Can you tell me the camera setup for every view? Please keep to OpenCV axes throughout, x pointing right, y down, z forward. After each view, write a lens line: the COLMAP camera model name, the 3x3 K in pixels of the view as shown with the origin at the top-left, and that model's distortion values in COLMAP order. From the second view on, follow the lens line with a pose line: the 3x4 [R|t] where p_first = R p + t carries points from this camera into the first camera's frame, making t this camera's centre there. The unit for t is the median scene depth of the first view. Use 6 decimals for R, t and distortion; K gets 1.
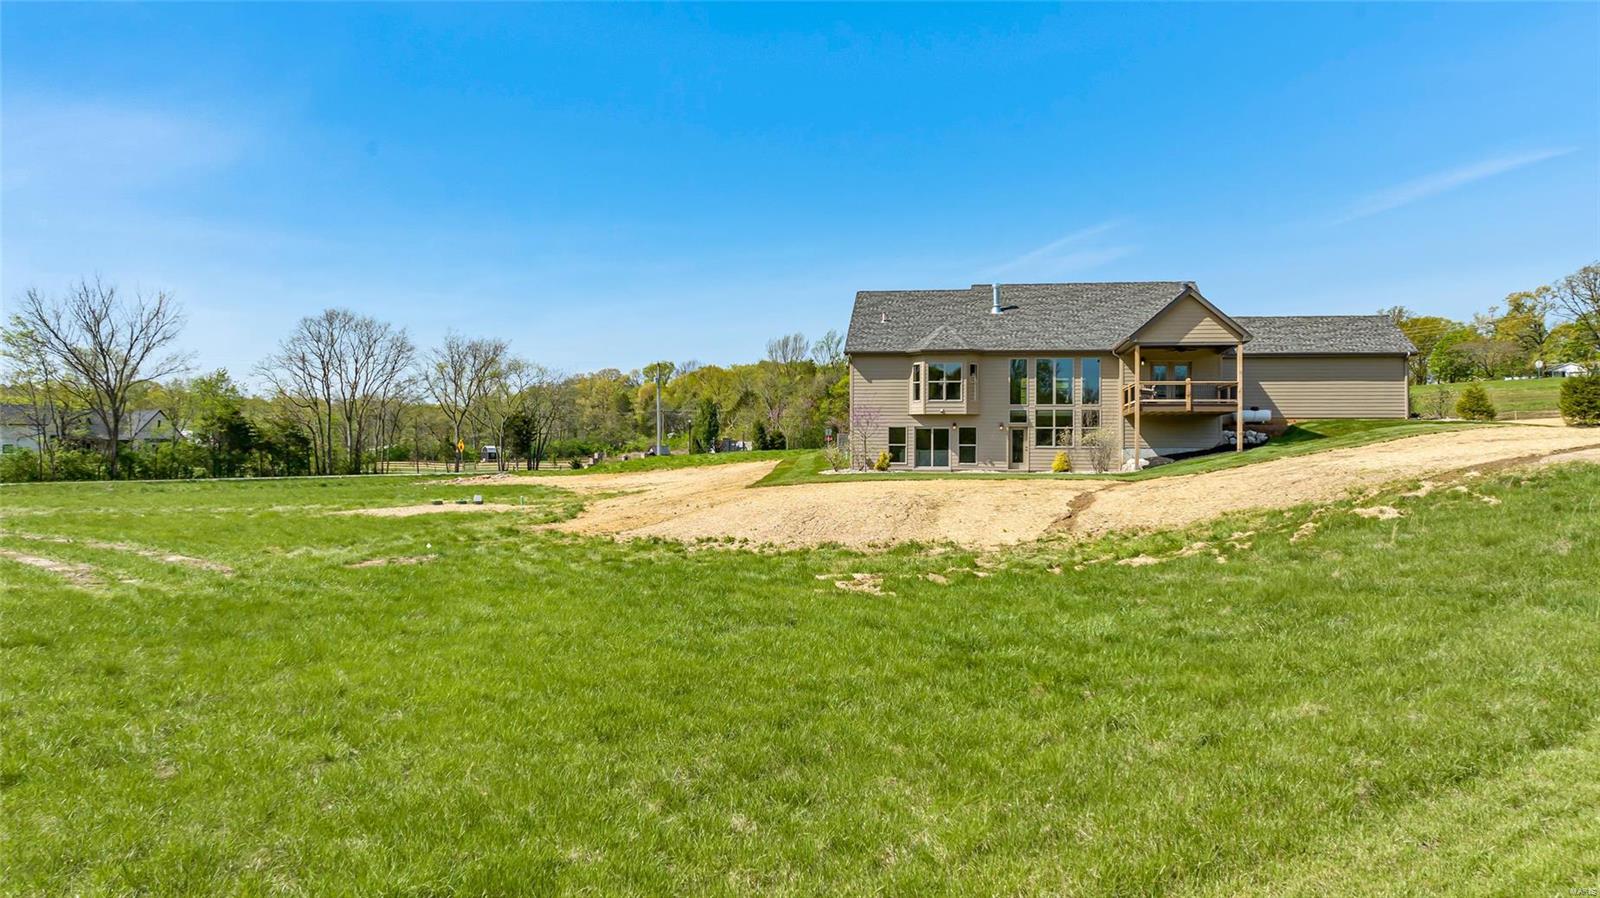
lens RADIAL K [[1140.7, 0, 807.9], [0, 1140.7, 452.6], [0, 0, 1]] dist [-0.013202, -0.000437]
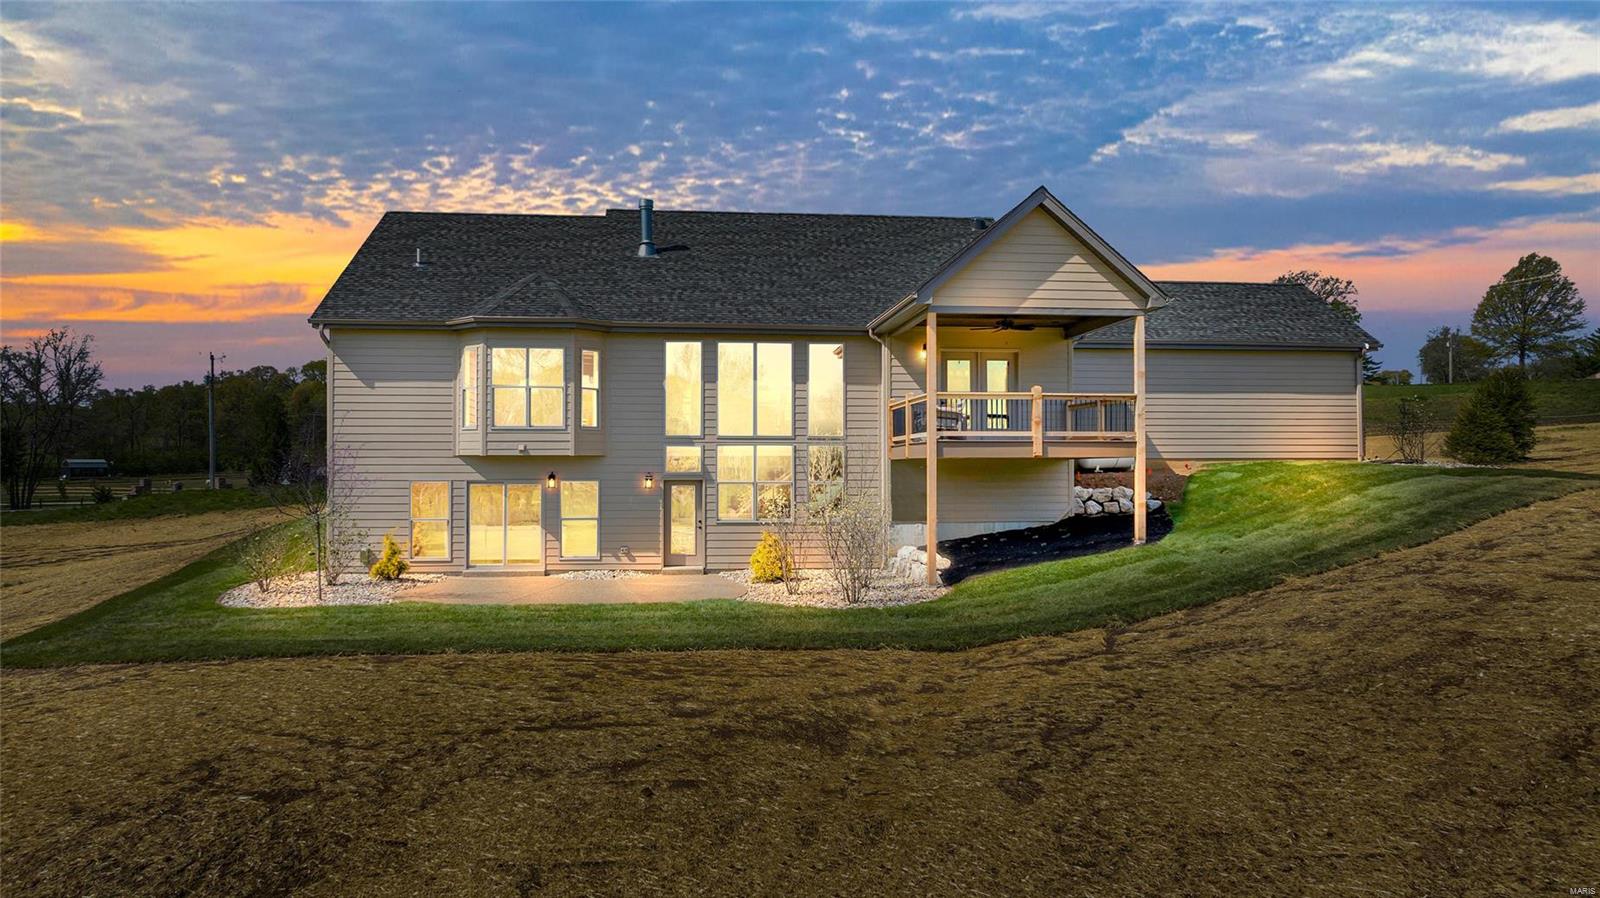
lens RADIAL K [[1140.7, 0, 797.1], [0, 1140.7, 455.0], [0, 0, 1]] dist [-0.013202, -0.000437]
pose [[0.969944, -0.002868, 0.243310, 0.112782], [0.003091, 0.999995, -0.000536, -0.033174], [-0.243307, 0.001272, 0.969949, 0.512513]]
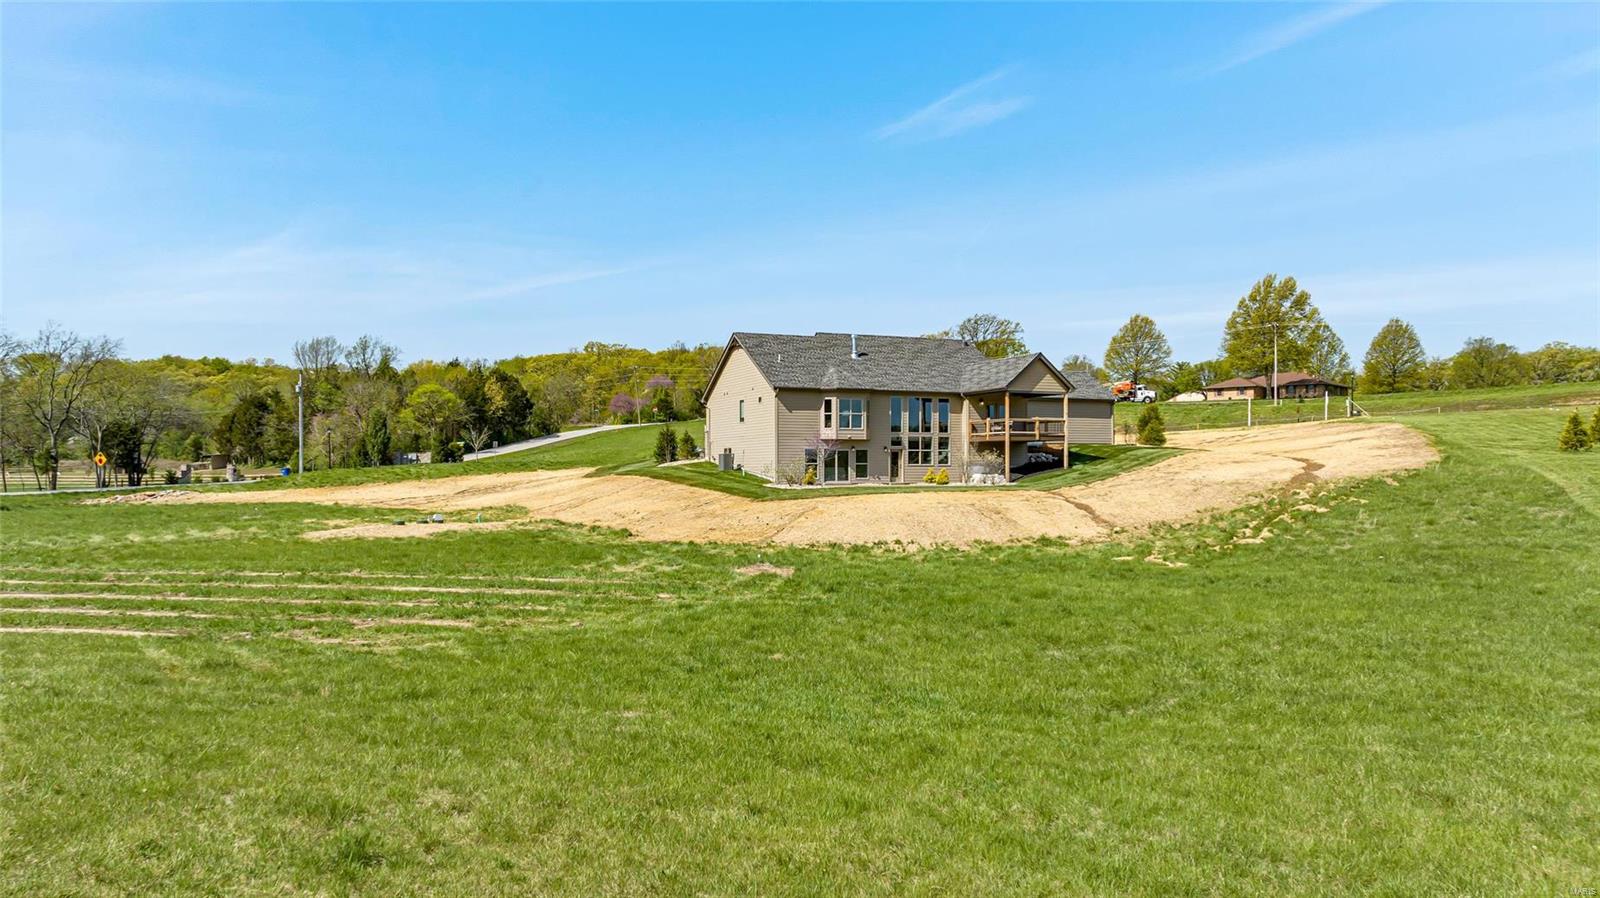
lens RADIAL K [[1140.7, 0, 802.8], [0, 1140.7, 447.3], [0, 0, 1]] dist [-0.013202, -0.000437]
pose [[0.851568, 0.001807, 0.524242, -0.585589], [0.001864, 0.999977, -0.006473, -0.016654], [-0.524241, 0.006489, 0.851545, -0.046175]]
